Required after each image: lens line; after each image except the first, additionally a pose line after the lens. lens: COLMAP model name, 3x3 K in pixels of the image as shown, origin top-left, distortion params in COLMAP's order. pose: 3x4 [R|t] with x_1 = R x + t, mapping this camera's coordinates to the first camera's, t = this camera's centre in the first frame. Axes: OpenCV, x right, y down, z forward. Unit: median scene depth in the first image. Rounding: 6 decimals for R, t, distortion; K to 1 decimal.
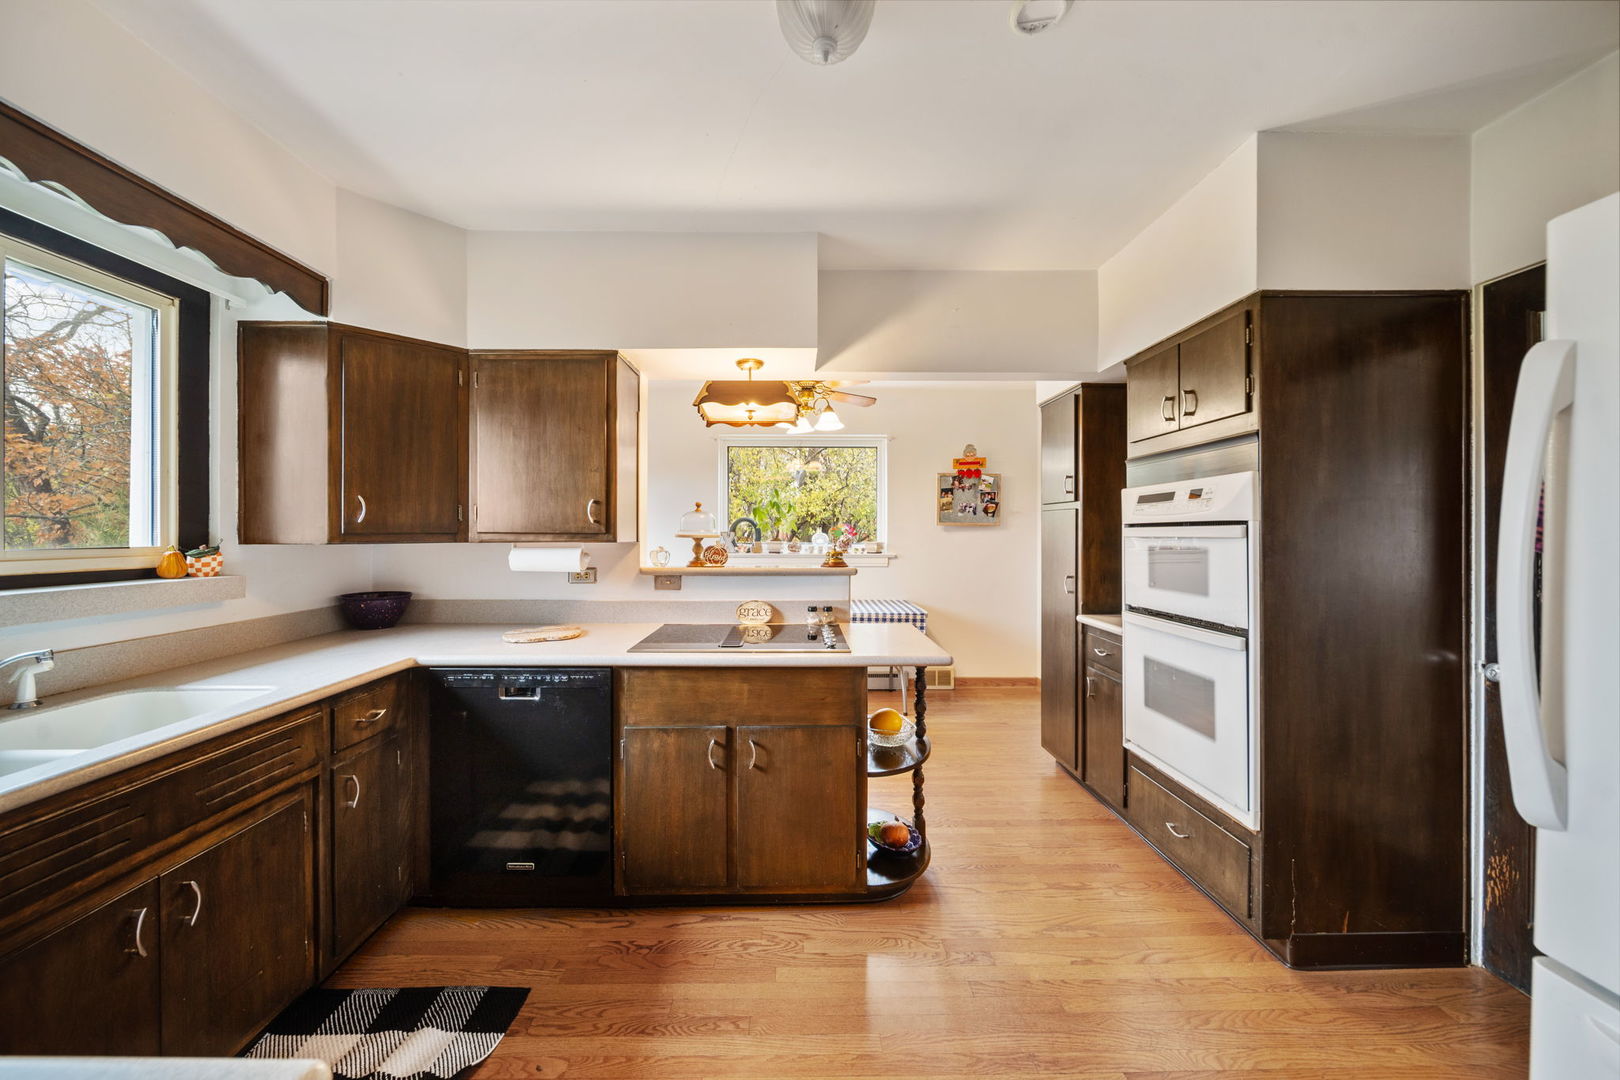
lens RADIAL K [[561.8, 0, 798.4], [0, 561.8, 528.5], [0, 0, 1]] dist [-0.000231, 0.000040]
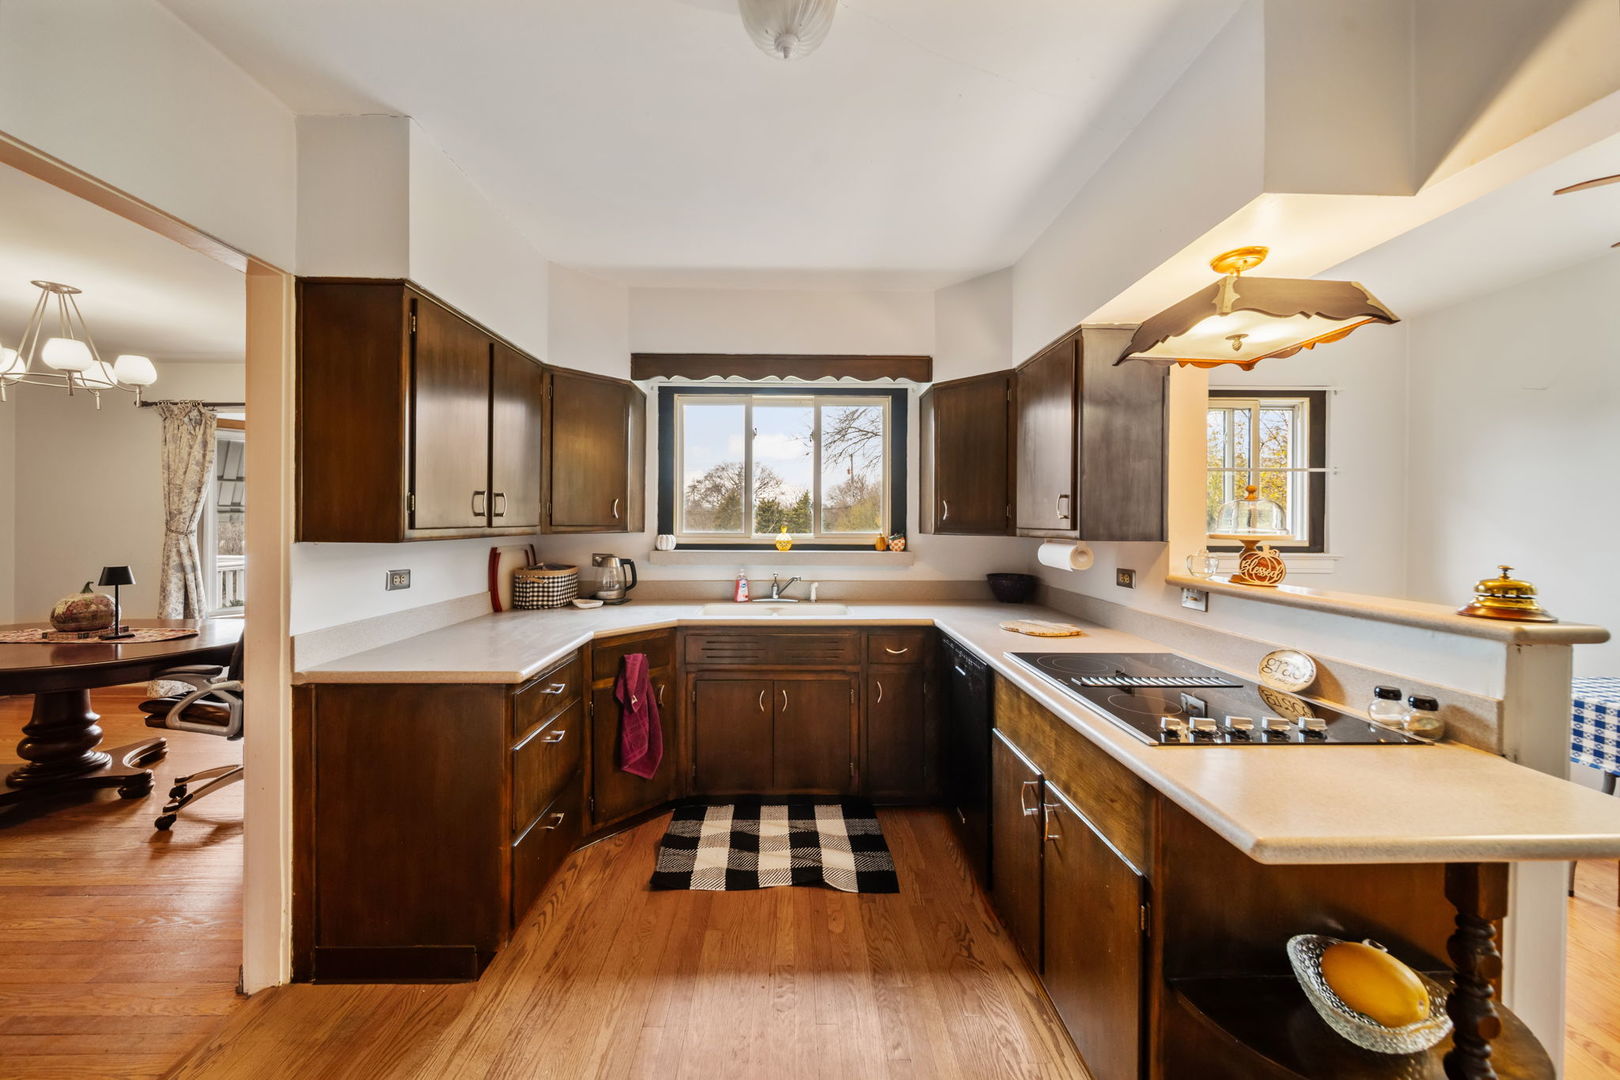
lens RADIAL K [[561.8, 0, 798.4], [0, 561.8, 528.5], [0, 0, 1]] dist [-0.000231, 0.000040]
pose [[0.018179, 0.008856, -0.999796, 0.628277], [-0.000321, 0.999961, 0.008852, -0.002222], [0.999835, 0.000160, 0.018181, 0.617607]]
